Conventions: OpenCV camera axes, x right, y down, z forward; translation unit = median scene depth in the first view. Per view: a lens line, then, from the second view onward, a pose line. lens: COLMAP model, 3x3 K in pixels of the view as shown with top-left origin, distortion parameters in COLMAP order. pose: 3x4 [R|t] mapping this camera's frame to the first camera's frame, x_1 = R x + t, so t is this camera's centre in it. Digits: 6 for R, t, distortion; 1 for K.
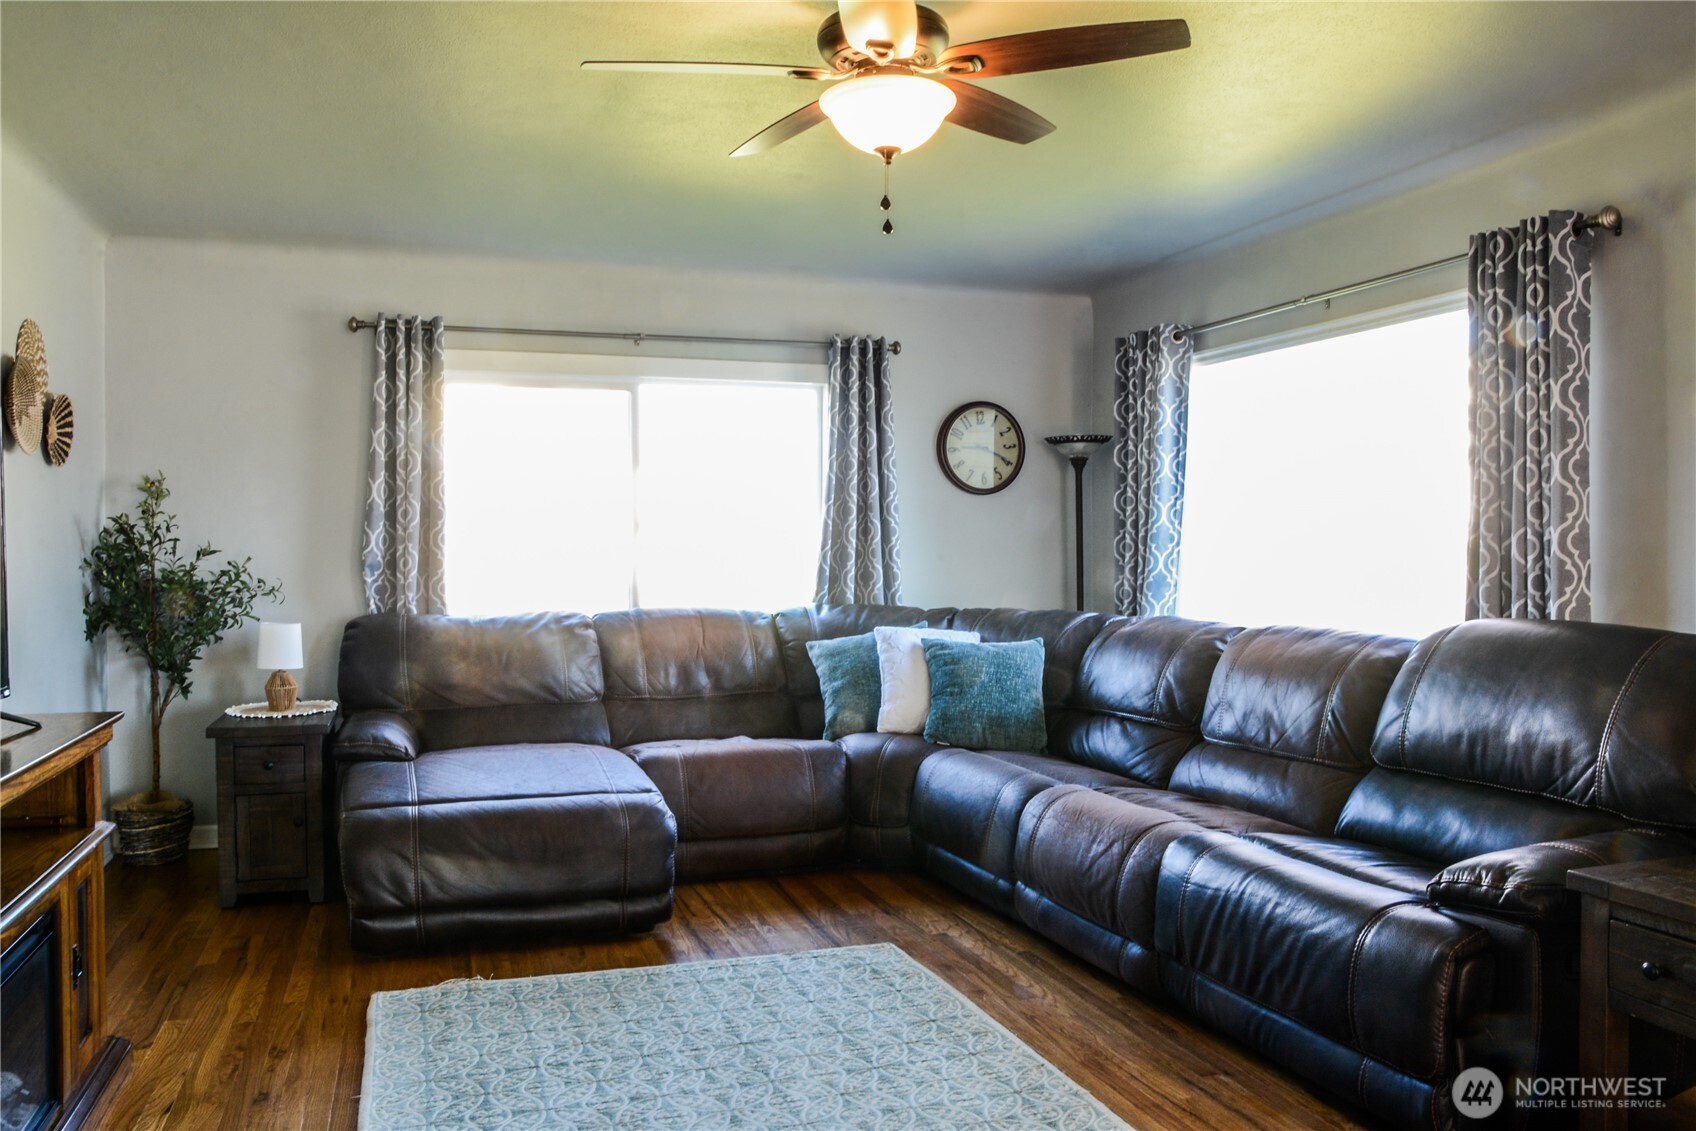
lens RADIAL K [[1287.6, 0, 803.5], [0, 1287.6, 565.7], [0, 0, 1]] dist [-0.068148, 0.029593]
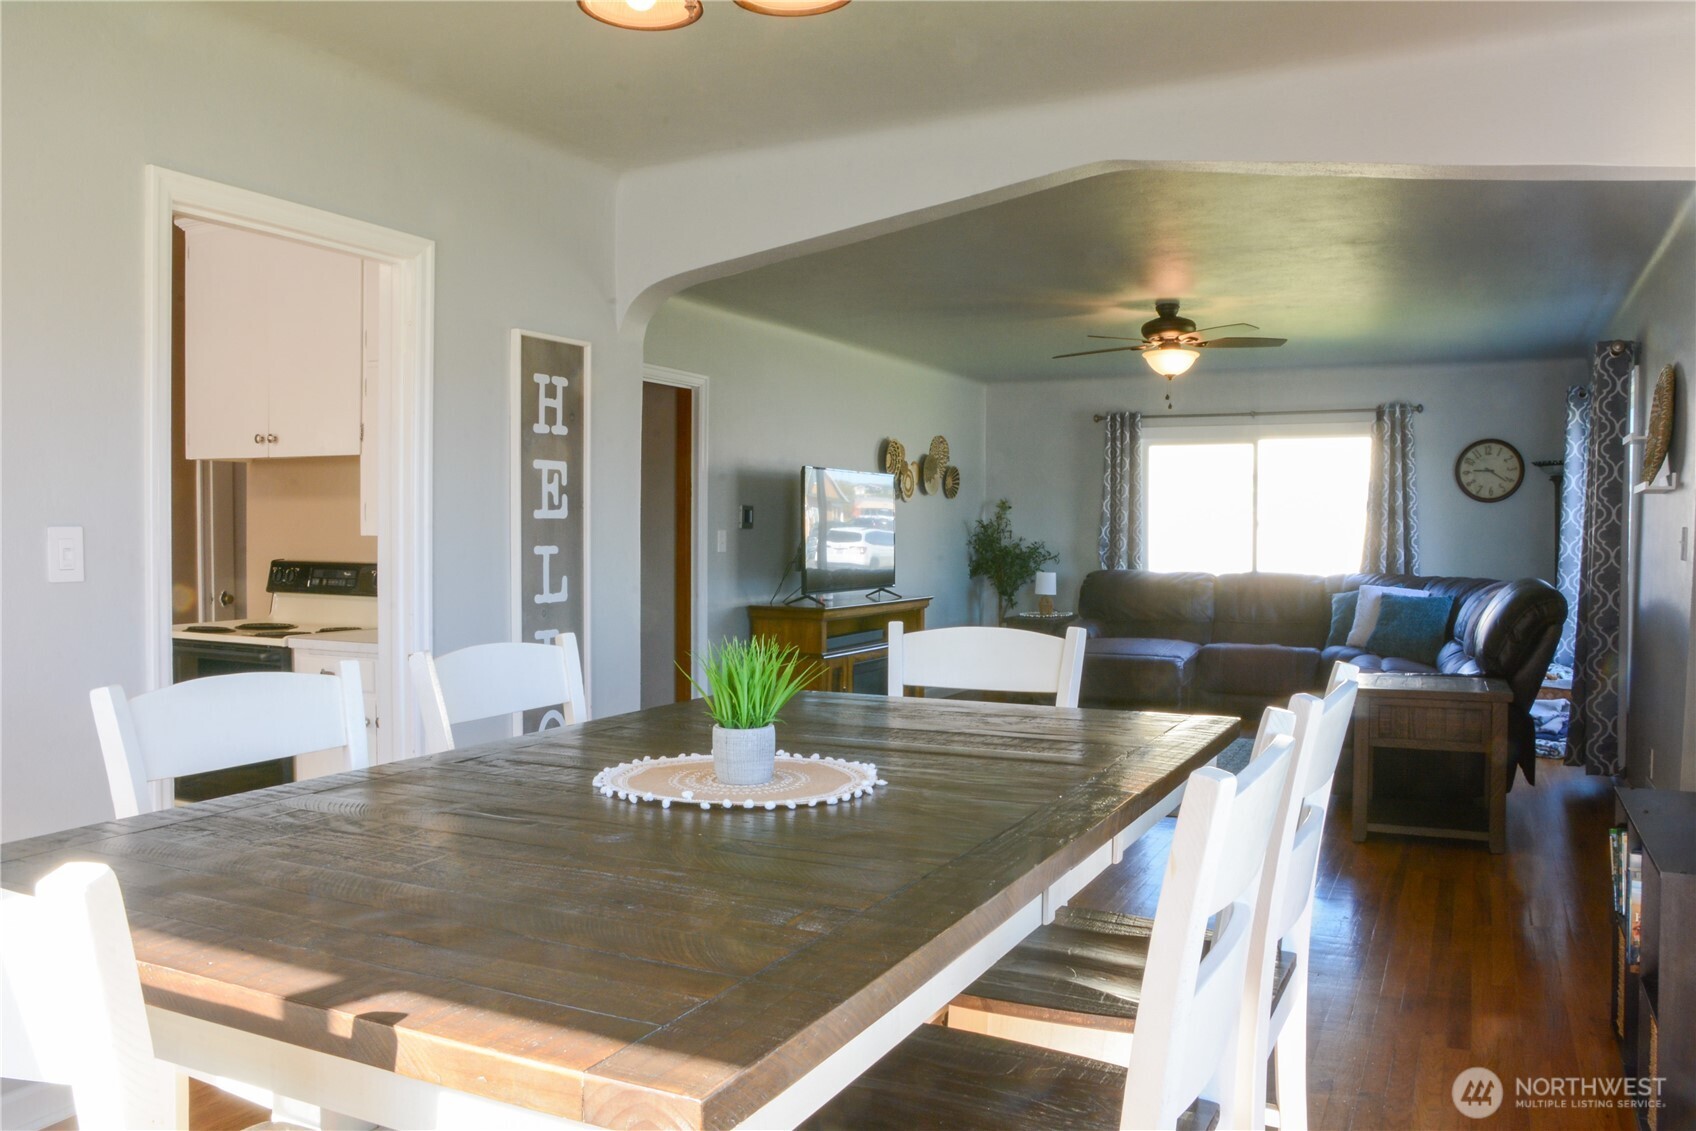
lens RADIAL K [[1287.6, 0, 848.9], [0, 1287.6, 560.8], [0, 0, 1]] dist [-0.068148, 0.029593]
pose [[0.726109, 0.018083, -0.687342, 0.691763], [-0.014418, 0.999835, 0.011073, 0.007061], [0.687428, 0.001870, 0.726250, -0.636393]]
